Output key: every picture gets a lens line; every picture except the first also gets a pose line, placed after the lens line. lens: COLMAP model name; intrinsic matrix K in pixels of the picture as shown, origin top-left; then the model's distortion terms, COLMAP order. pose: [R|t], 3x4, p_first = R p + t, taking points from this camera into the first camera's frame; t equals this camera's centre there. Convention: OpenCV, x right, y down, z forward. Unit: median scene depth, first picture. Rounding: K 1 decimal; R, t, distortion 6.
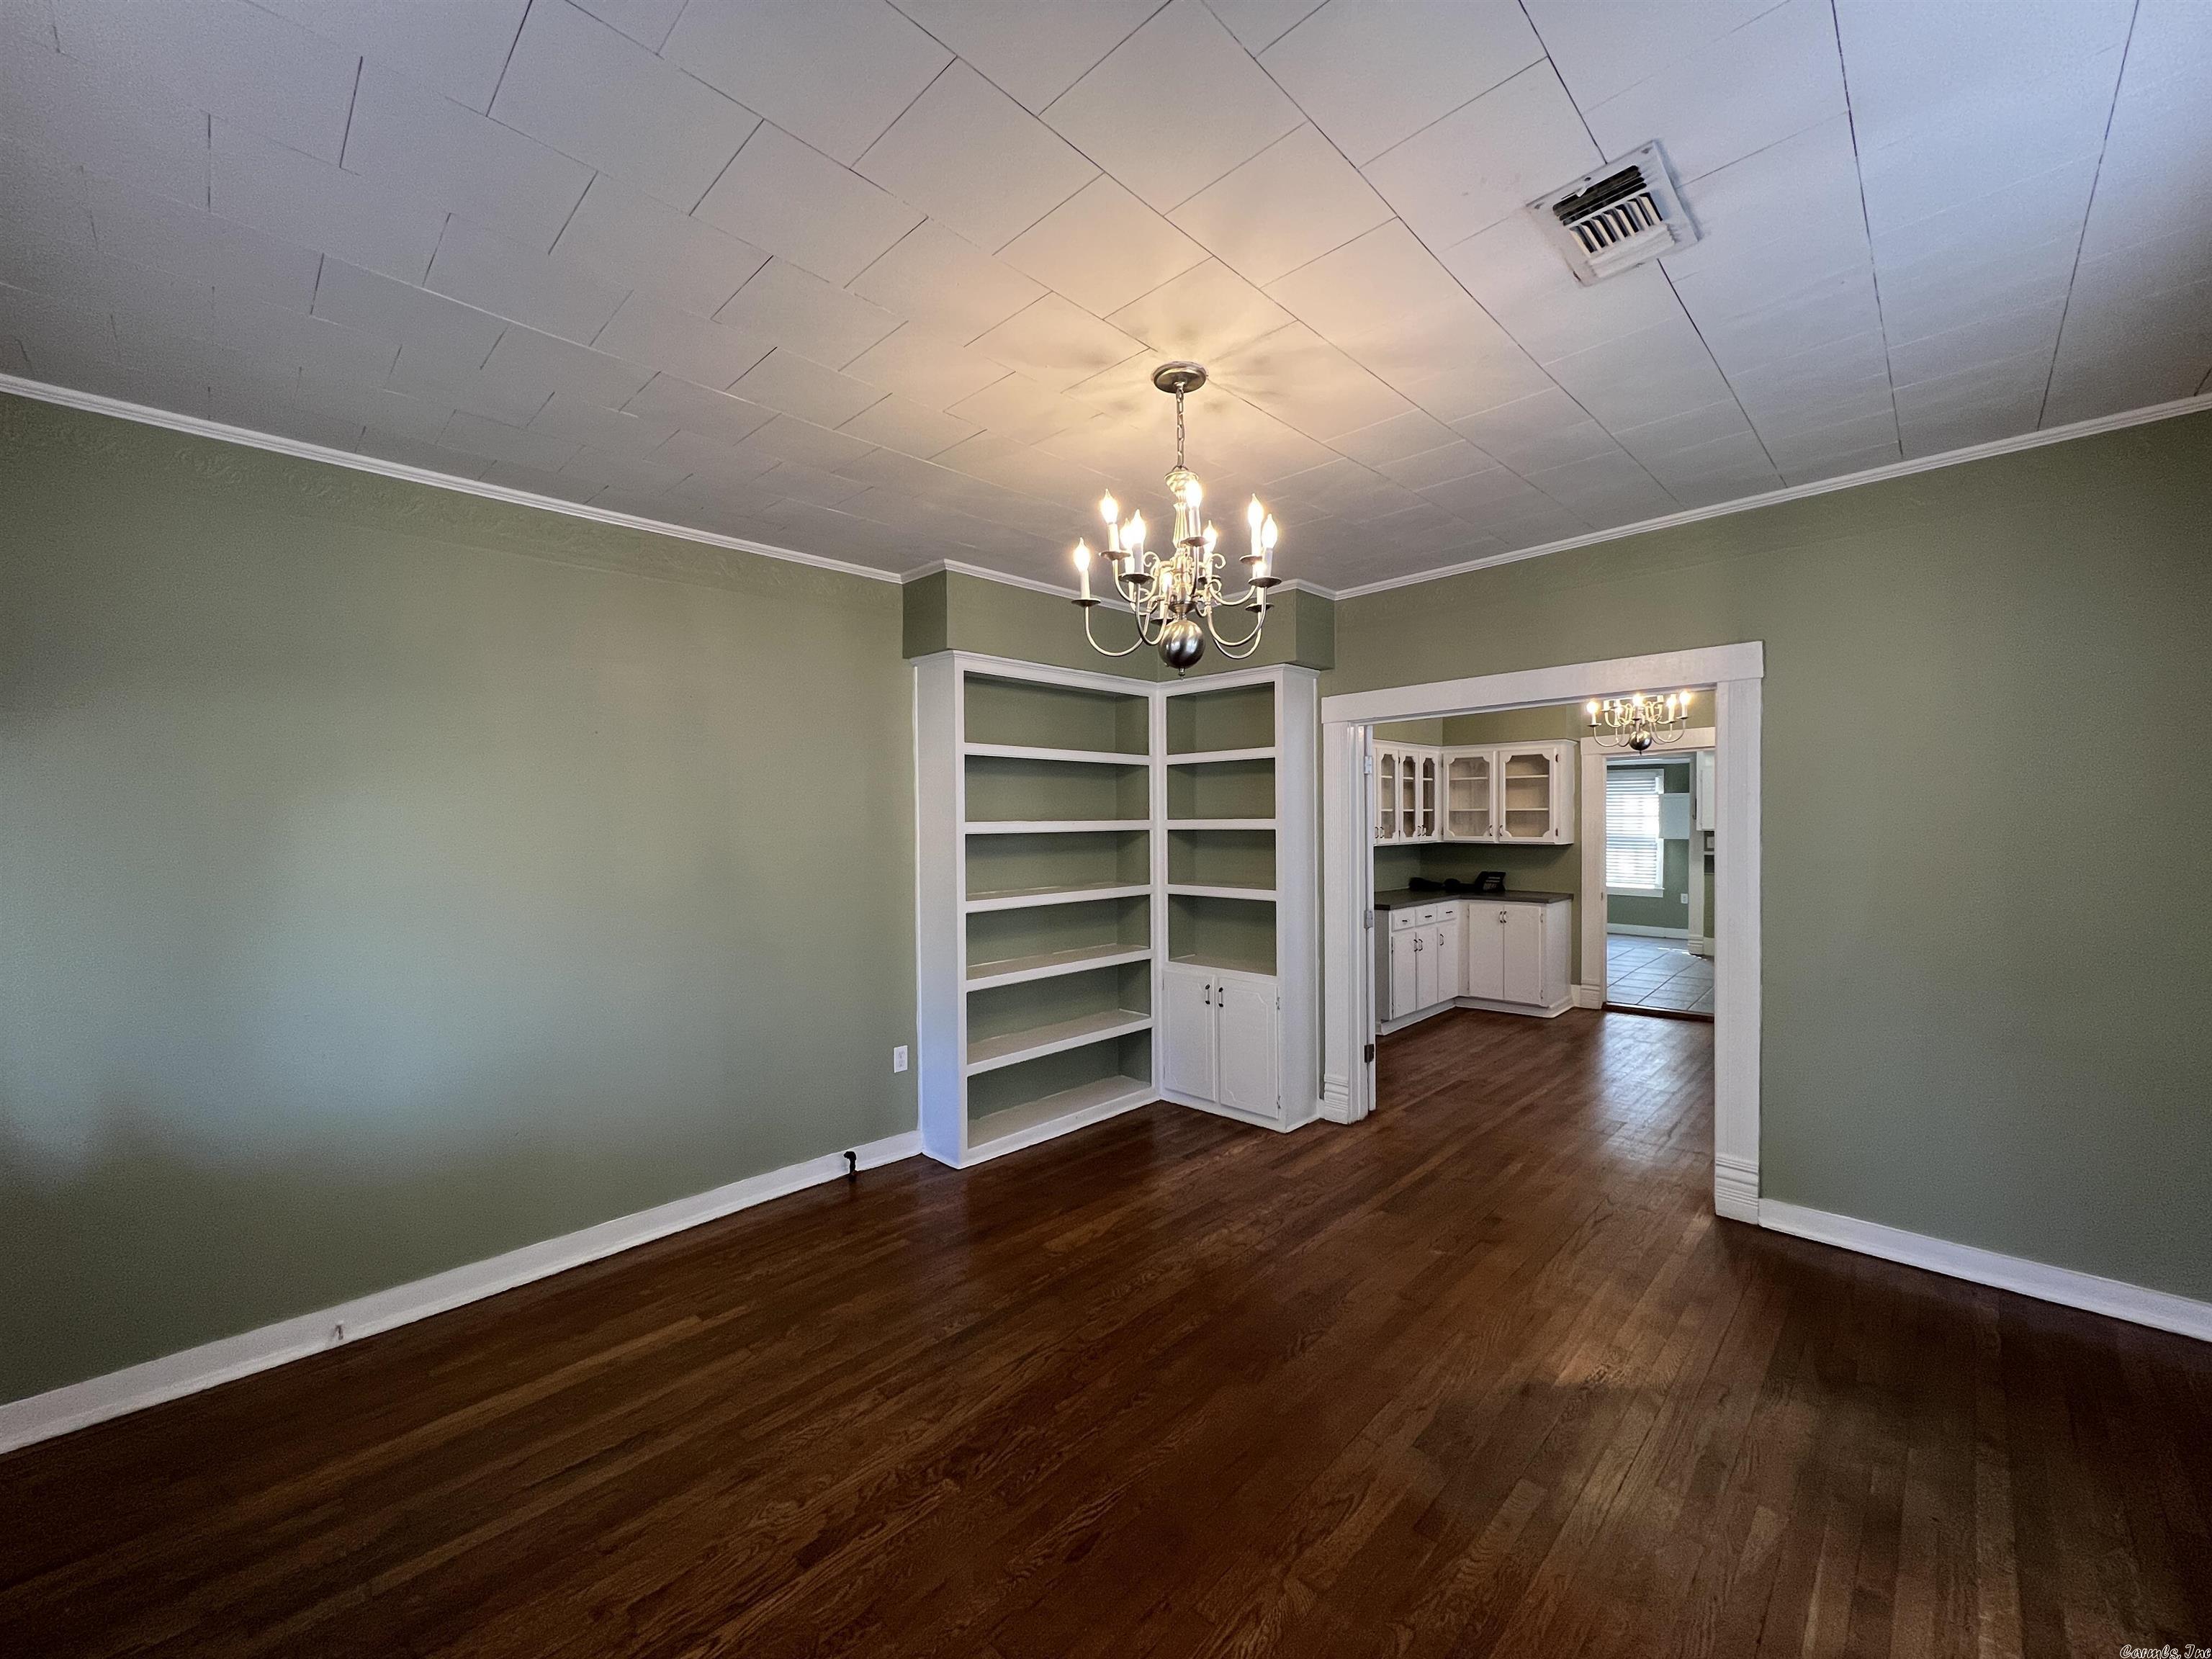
lens RADIAL K [[875.4, 0, 1107.0], [0, 875.4, 827.9], [0, 0, 1]] dist [-0.000890, 0.000096]
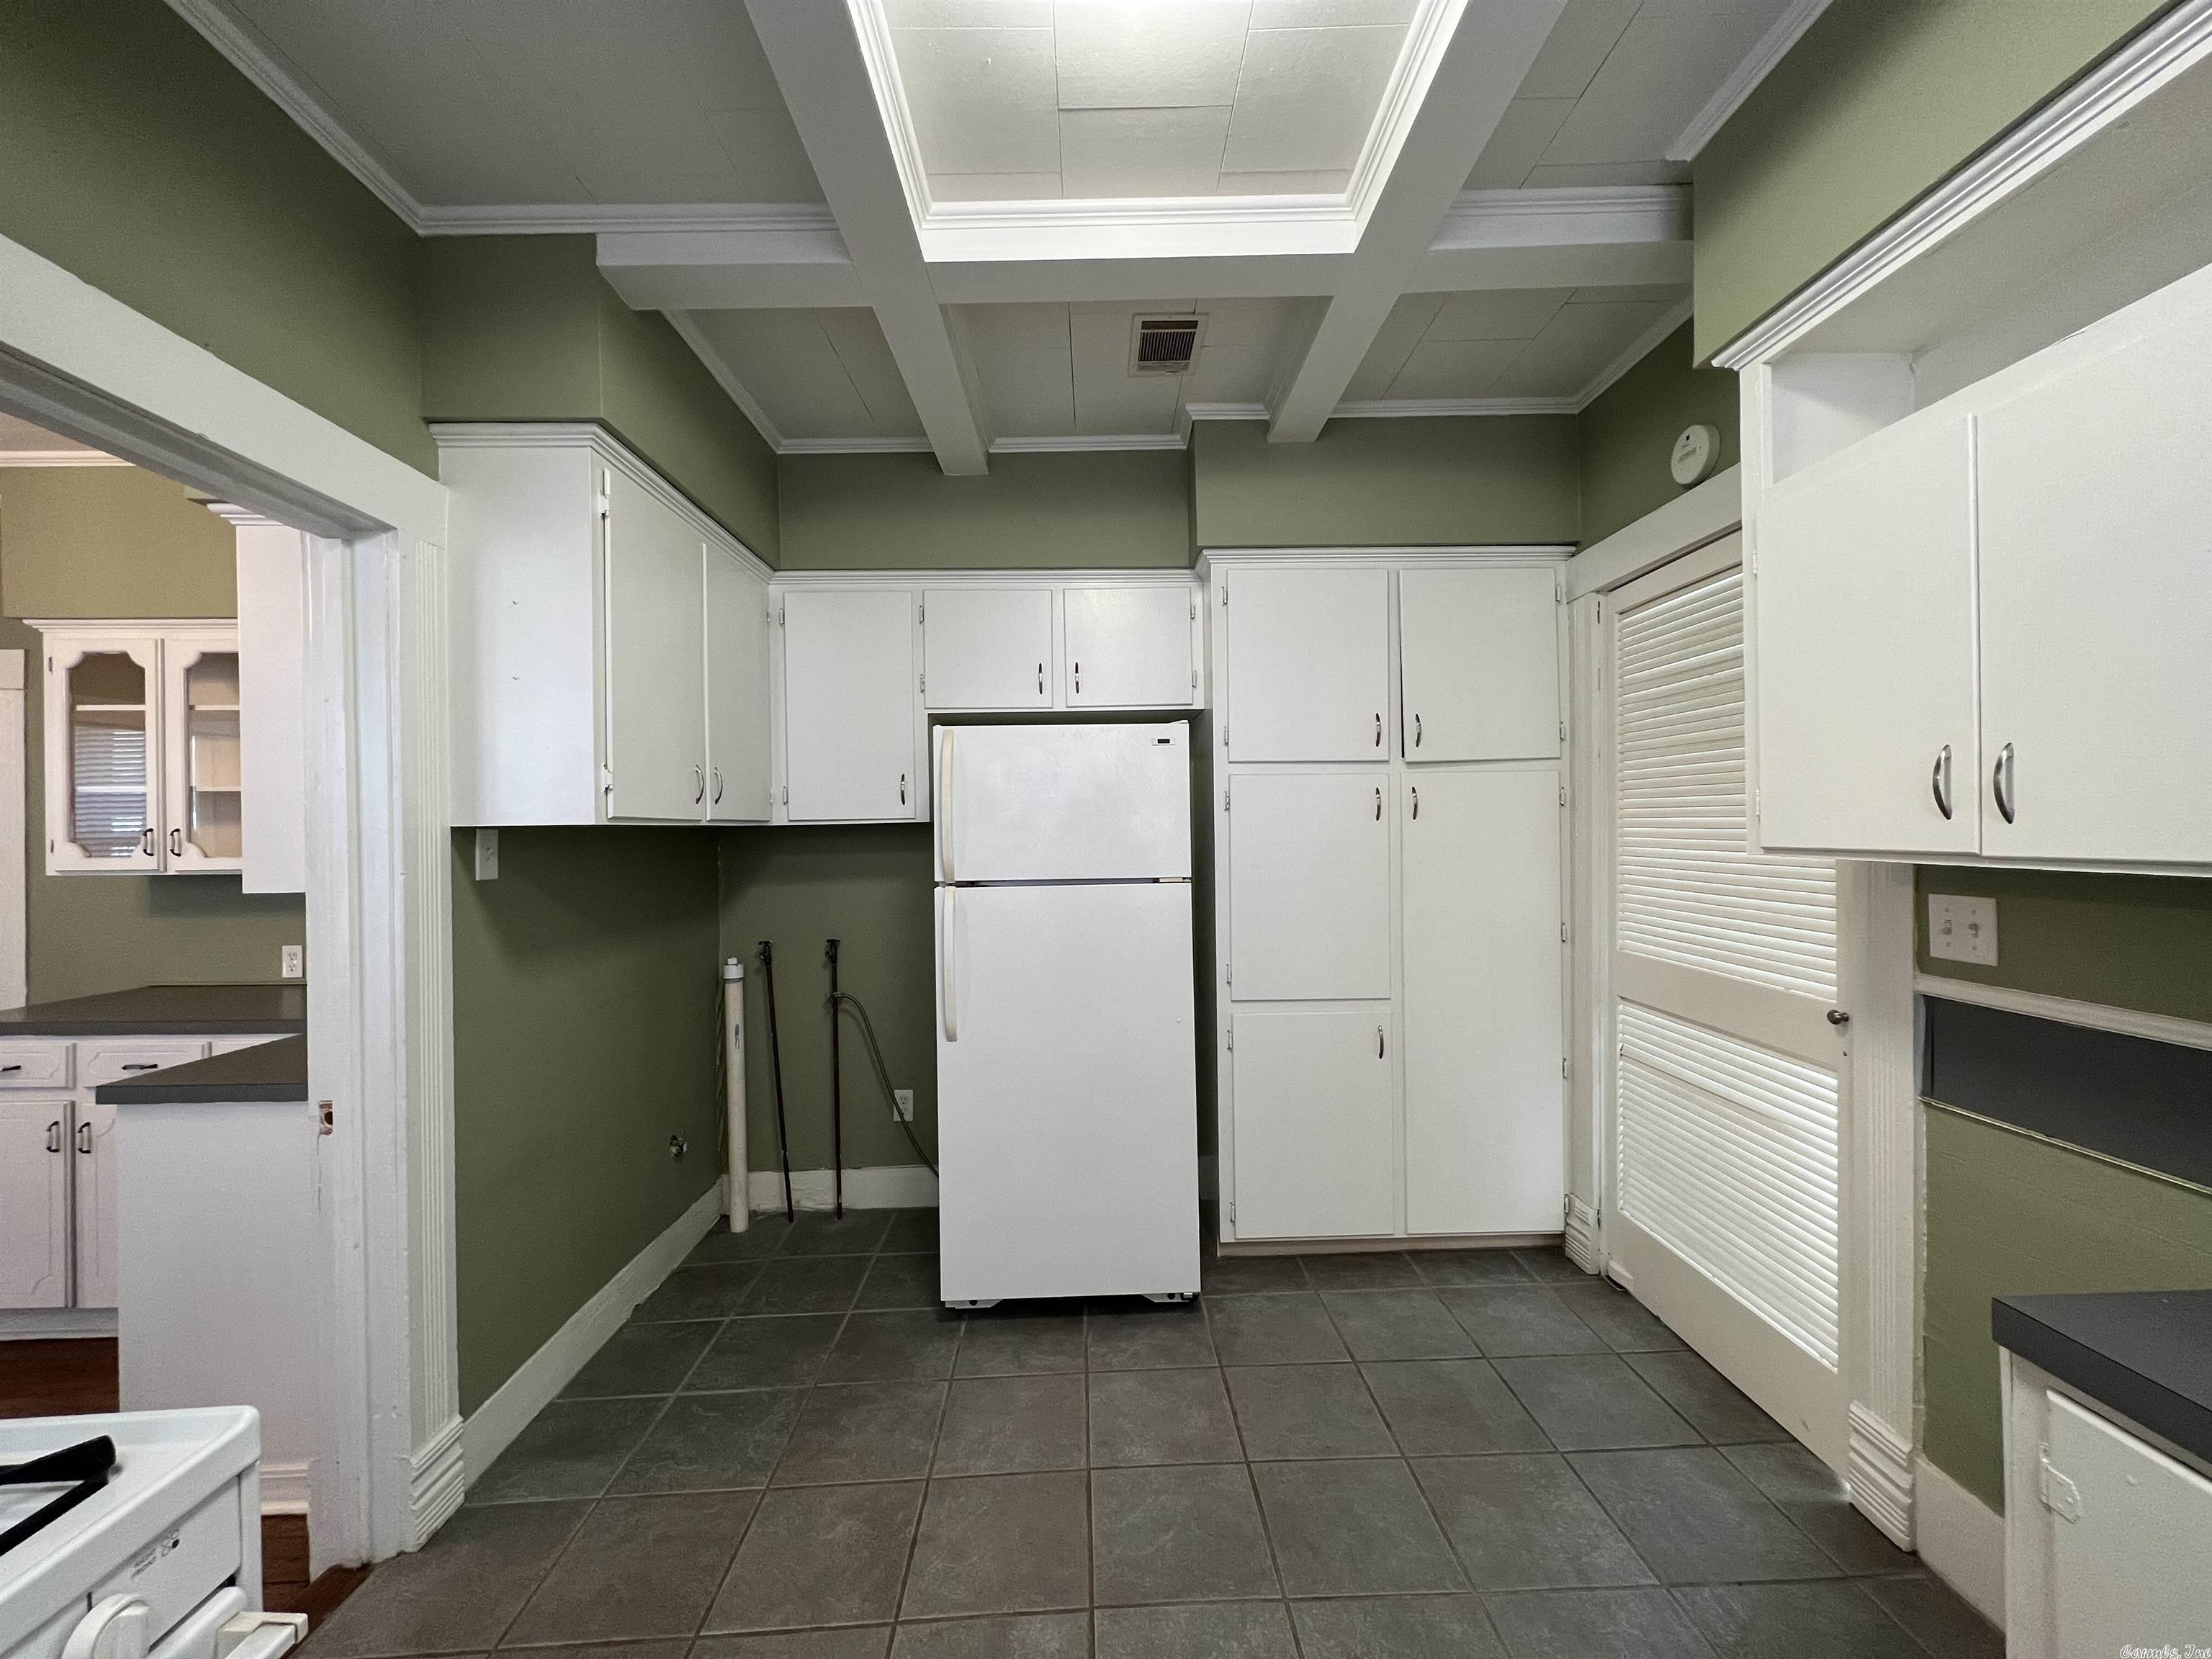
lens RADIAL K [[985.7, 0, 1105.2], [0, 985.7, 820.4], [0, 0, 1]] dist [0.003686, 0.000384]
pose [[0.707108, 0.005045, -0.707087, 2.098131], [-0.004398, 0.999987, 0.002736, -0.019201], [0.707091, 0.001175, 0.707121, 2.153456]]
